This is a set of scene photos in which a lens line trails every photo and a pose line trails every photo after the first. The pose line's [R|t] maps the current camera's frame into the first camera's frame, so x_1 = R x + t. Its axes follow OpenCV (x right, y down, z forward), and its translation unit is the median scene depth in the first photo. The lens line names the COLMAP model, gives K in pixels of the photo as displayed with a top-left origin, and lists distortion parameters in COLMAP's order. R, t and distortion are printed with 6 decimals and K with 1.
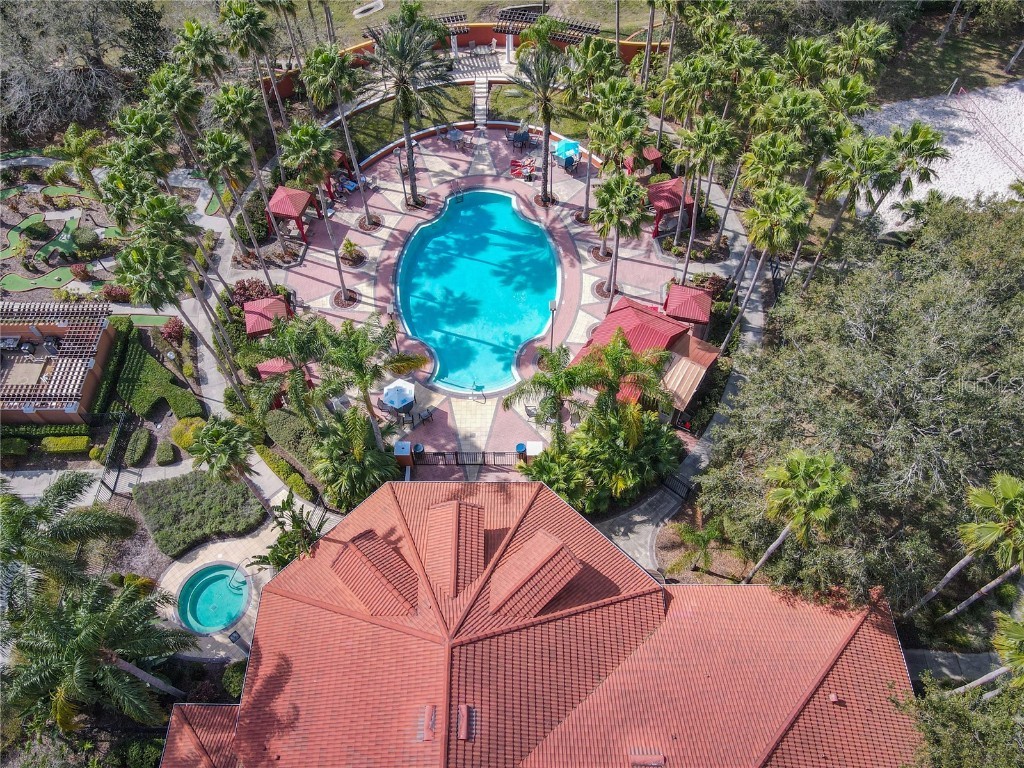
lens RADIAL K [[718.1, 0, 487.5], [0, 718.1, 373.2], [0, 0, 1]] dist [0.016374, -0.003375]
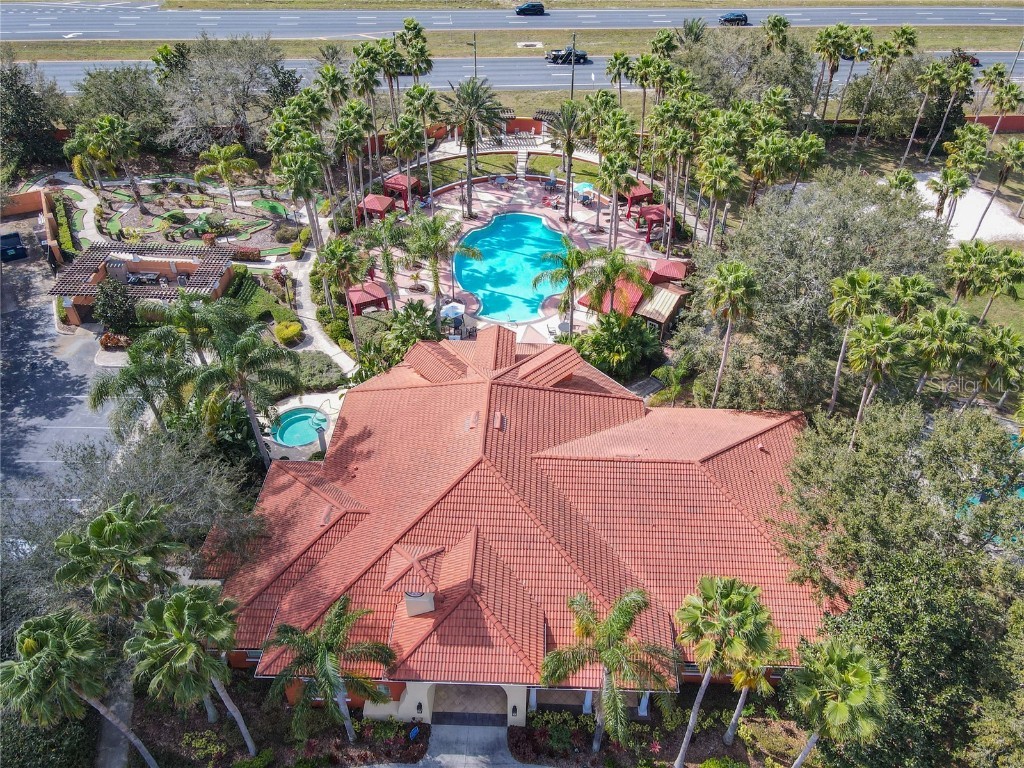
lens RADIAL K [[718.1, 0, 547.5], [0, 718.1, 345.8], [0, 0, 1]] dist [0.016374, -0.003375]
pose [[0.997860, 0.049024, 0.043275, -0.002310], [-0.033666, 0.952480, -0.302736, 0.397980], [-0.056060, 0.300632, 0.952091, -0.206695]]
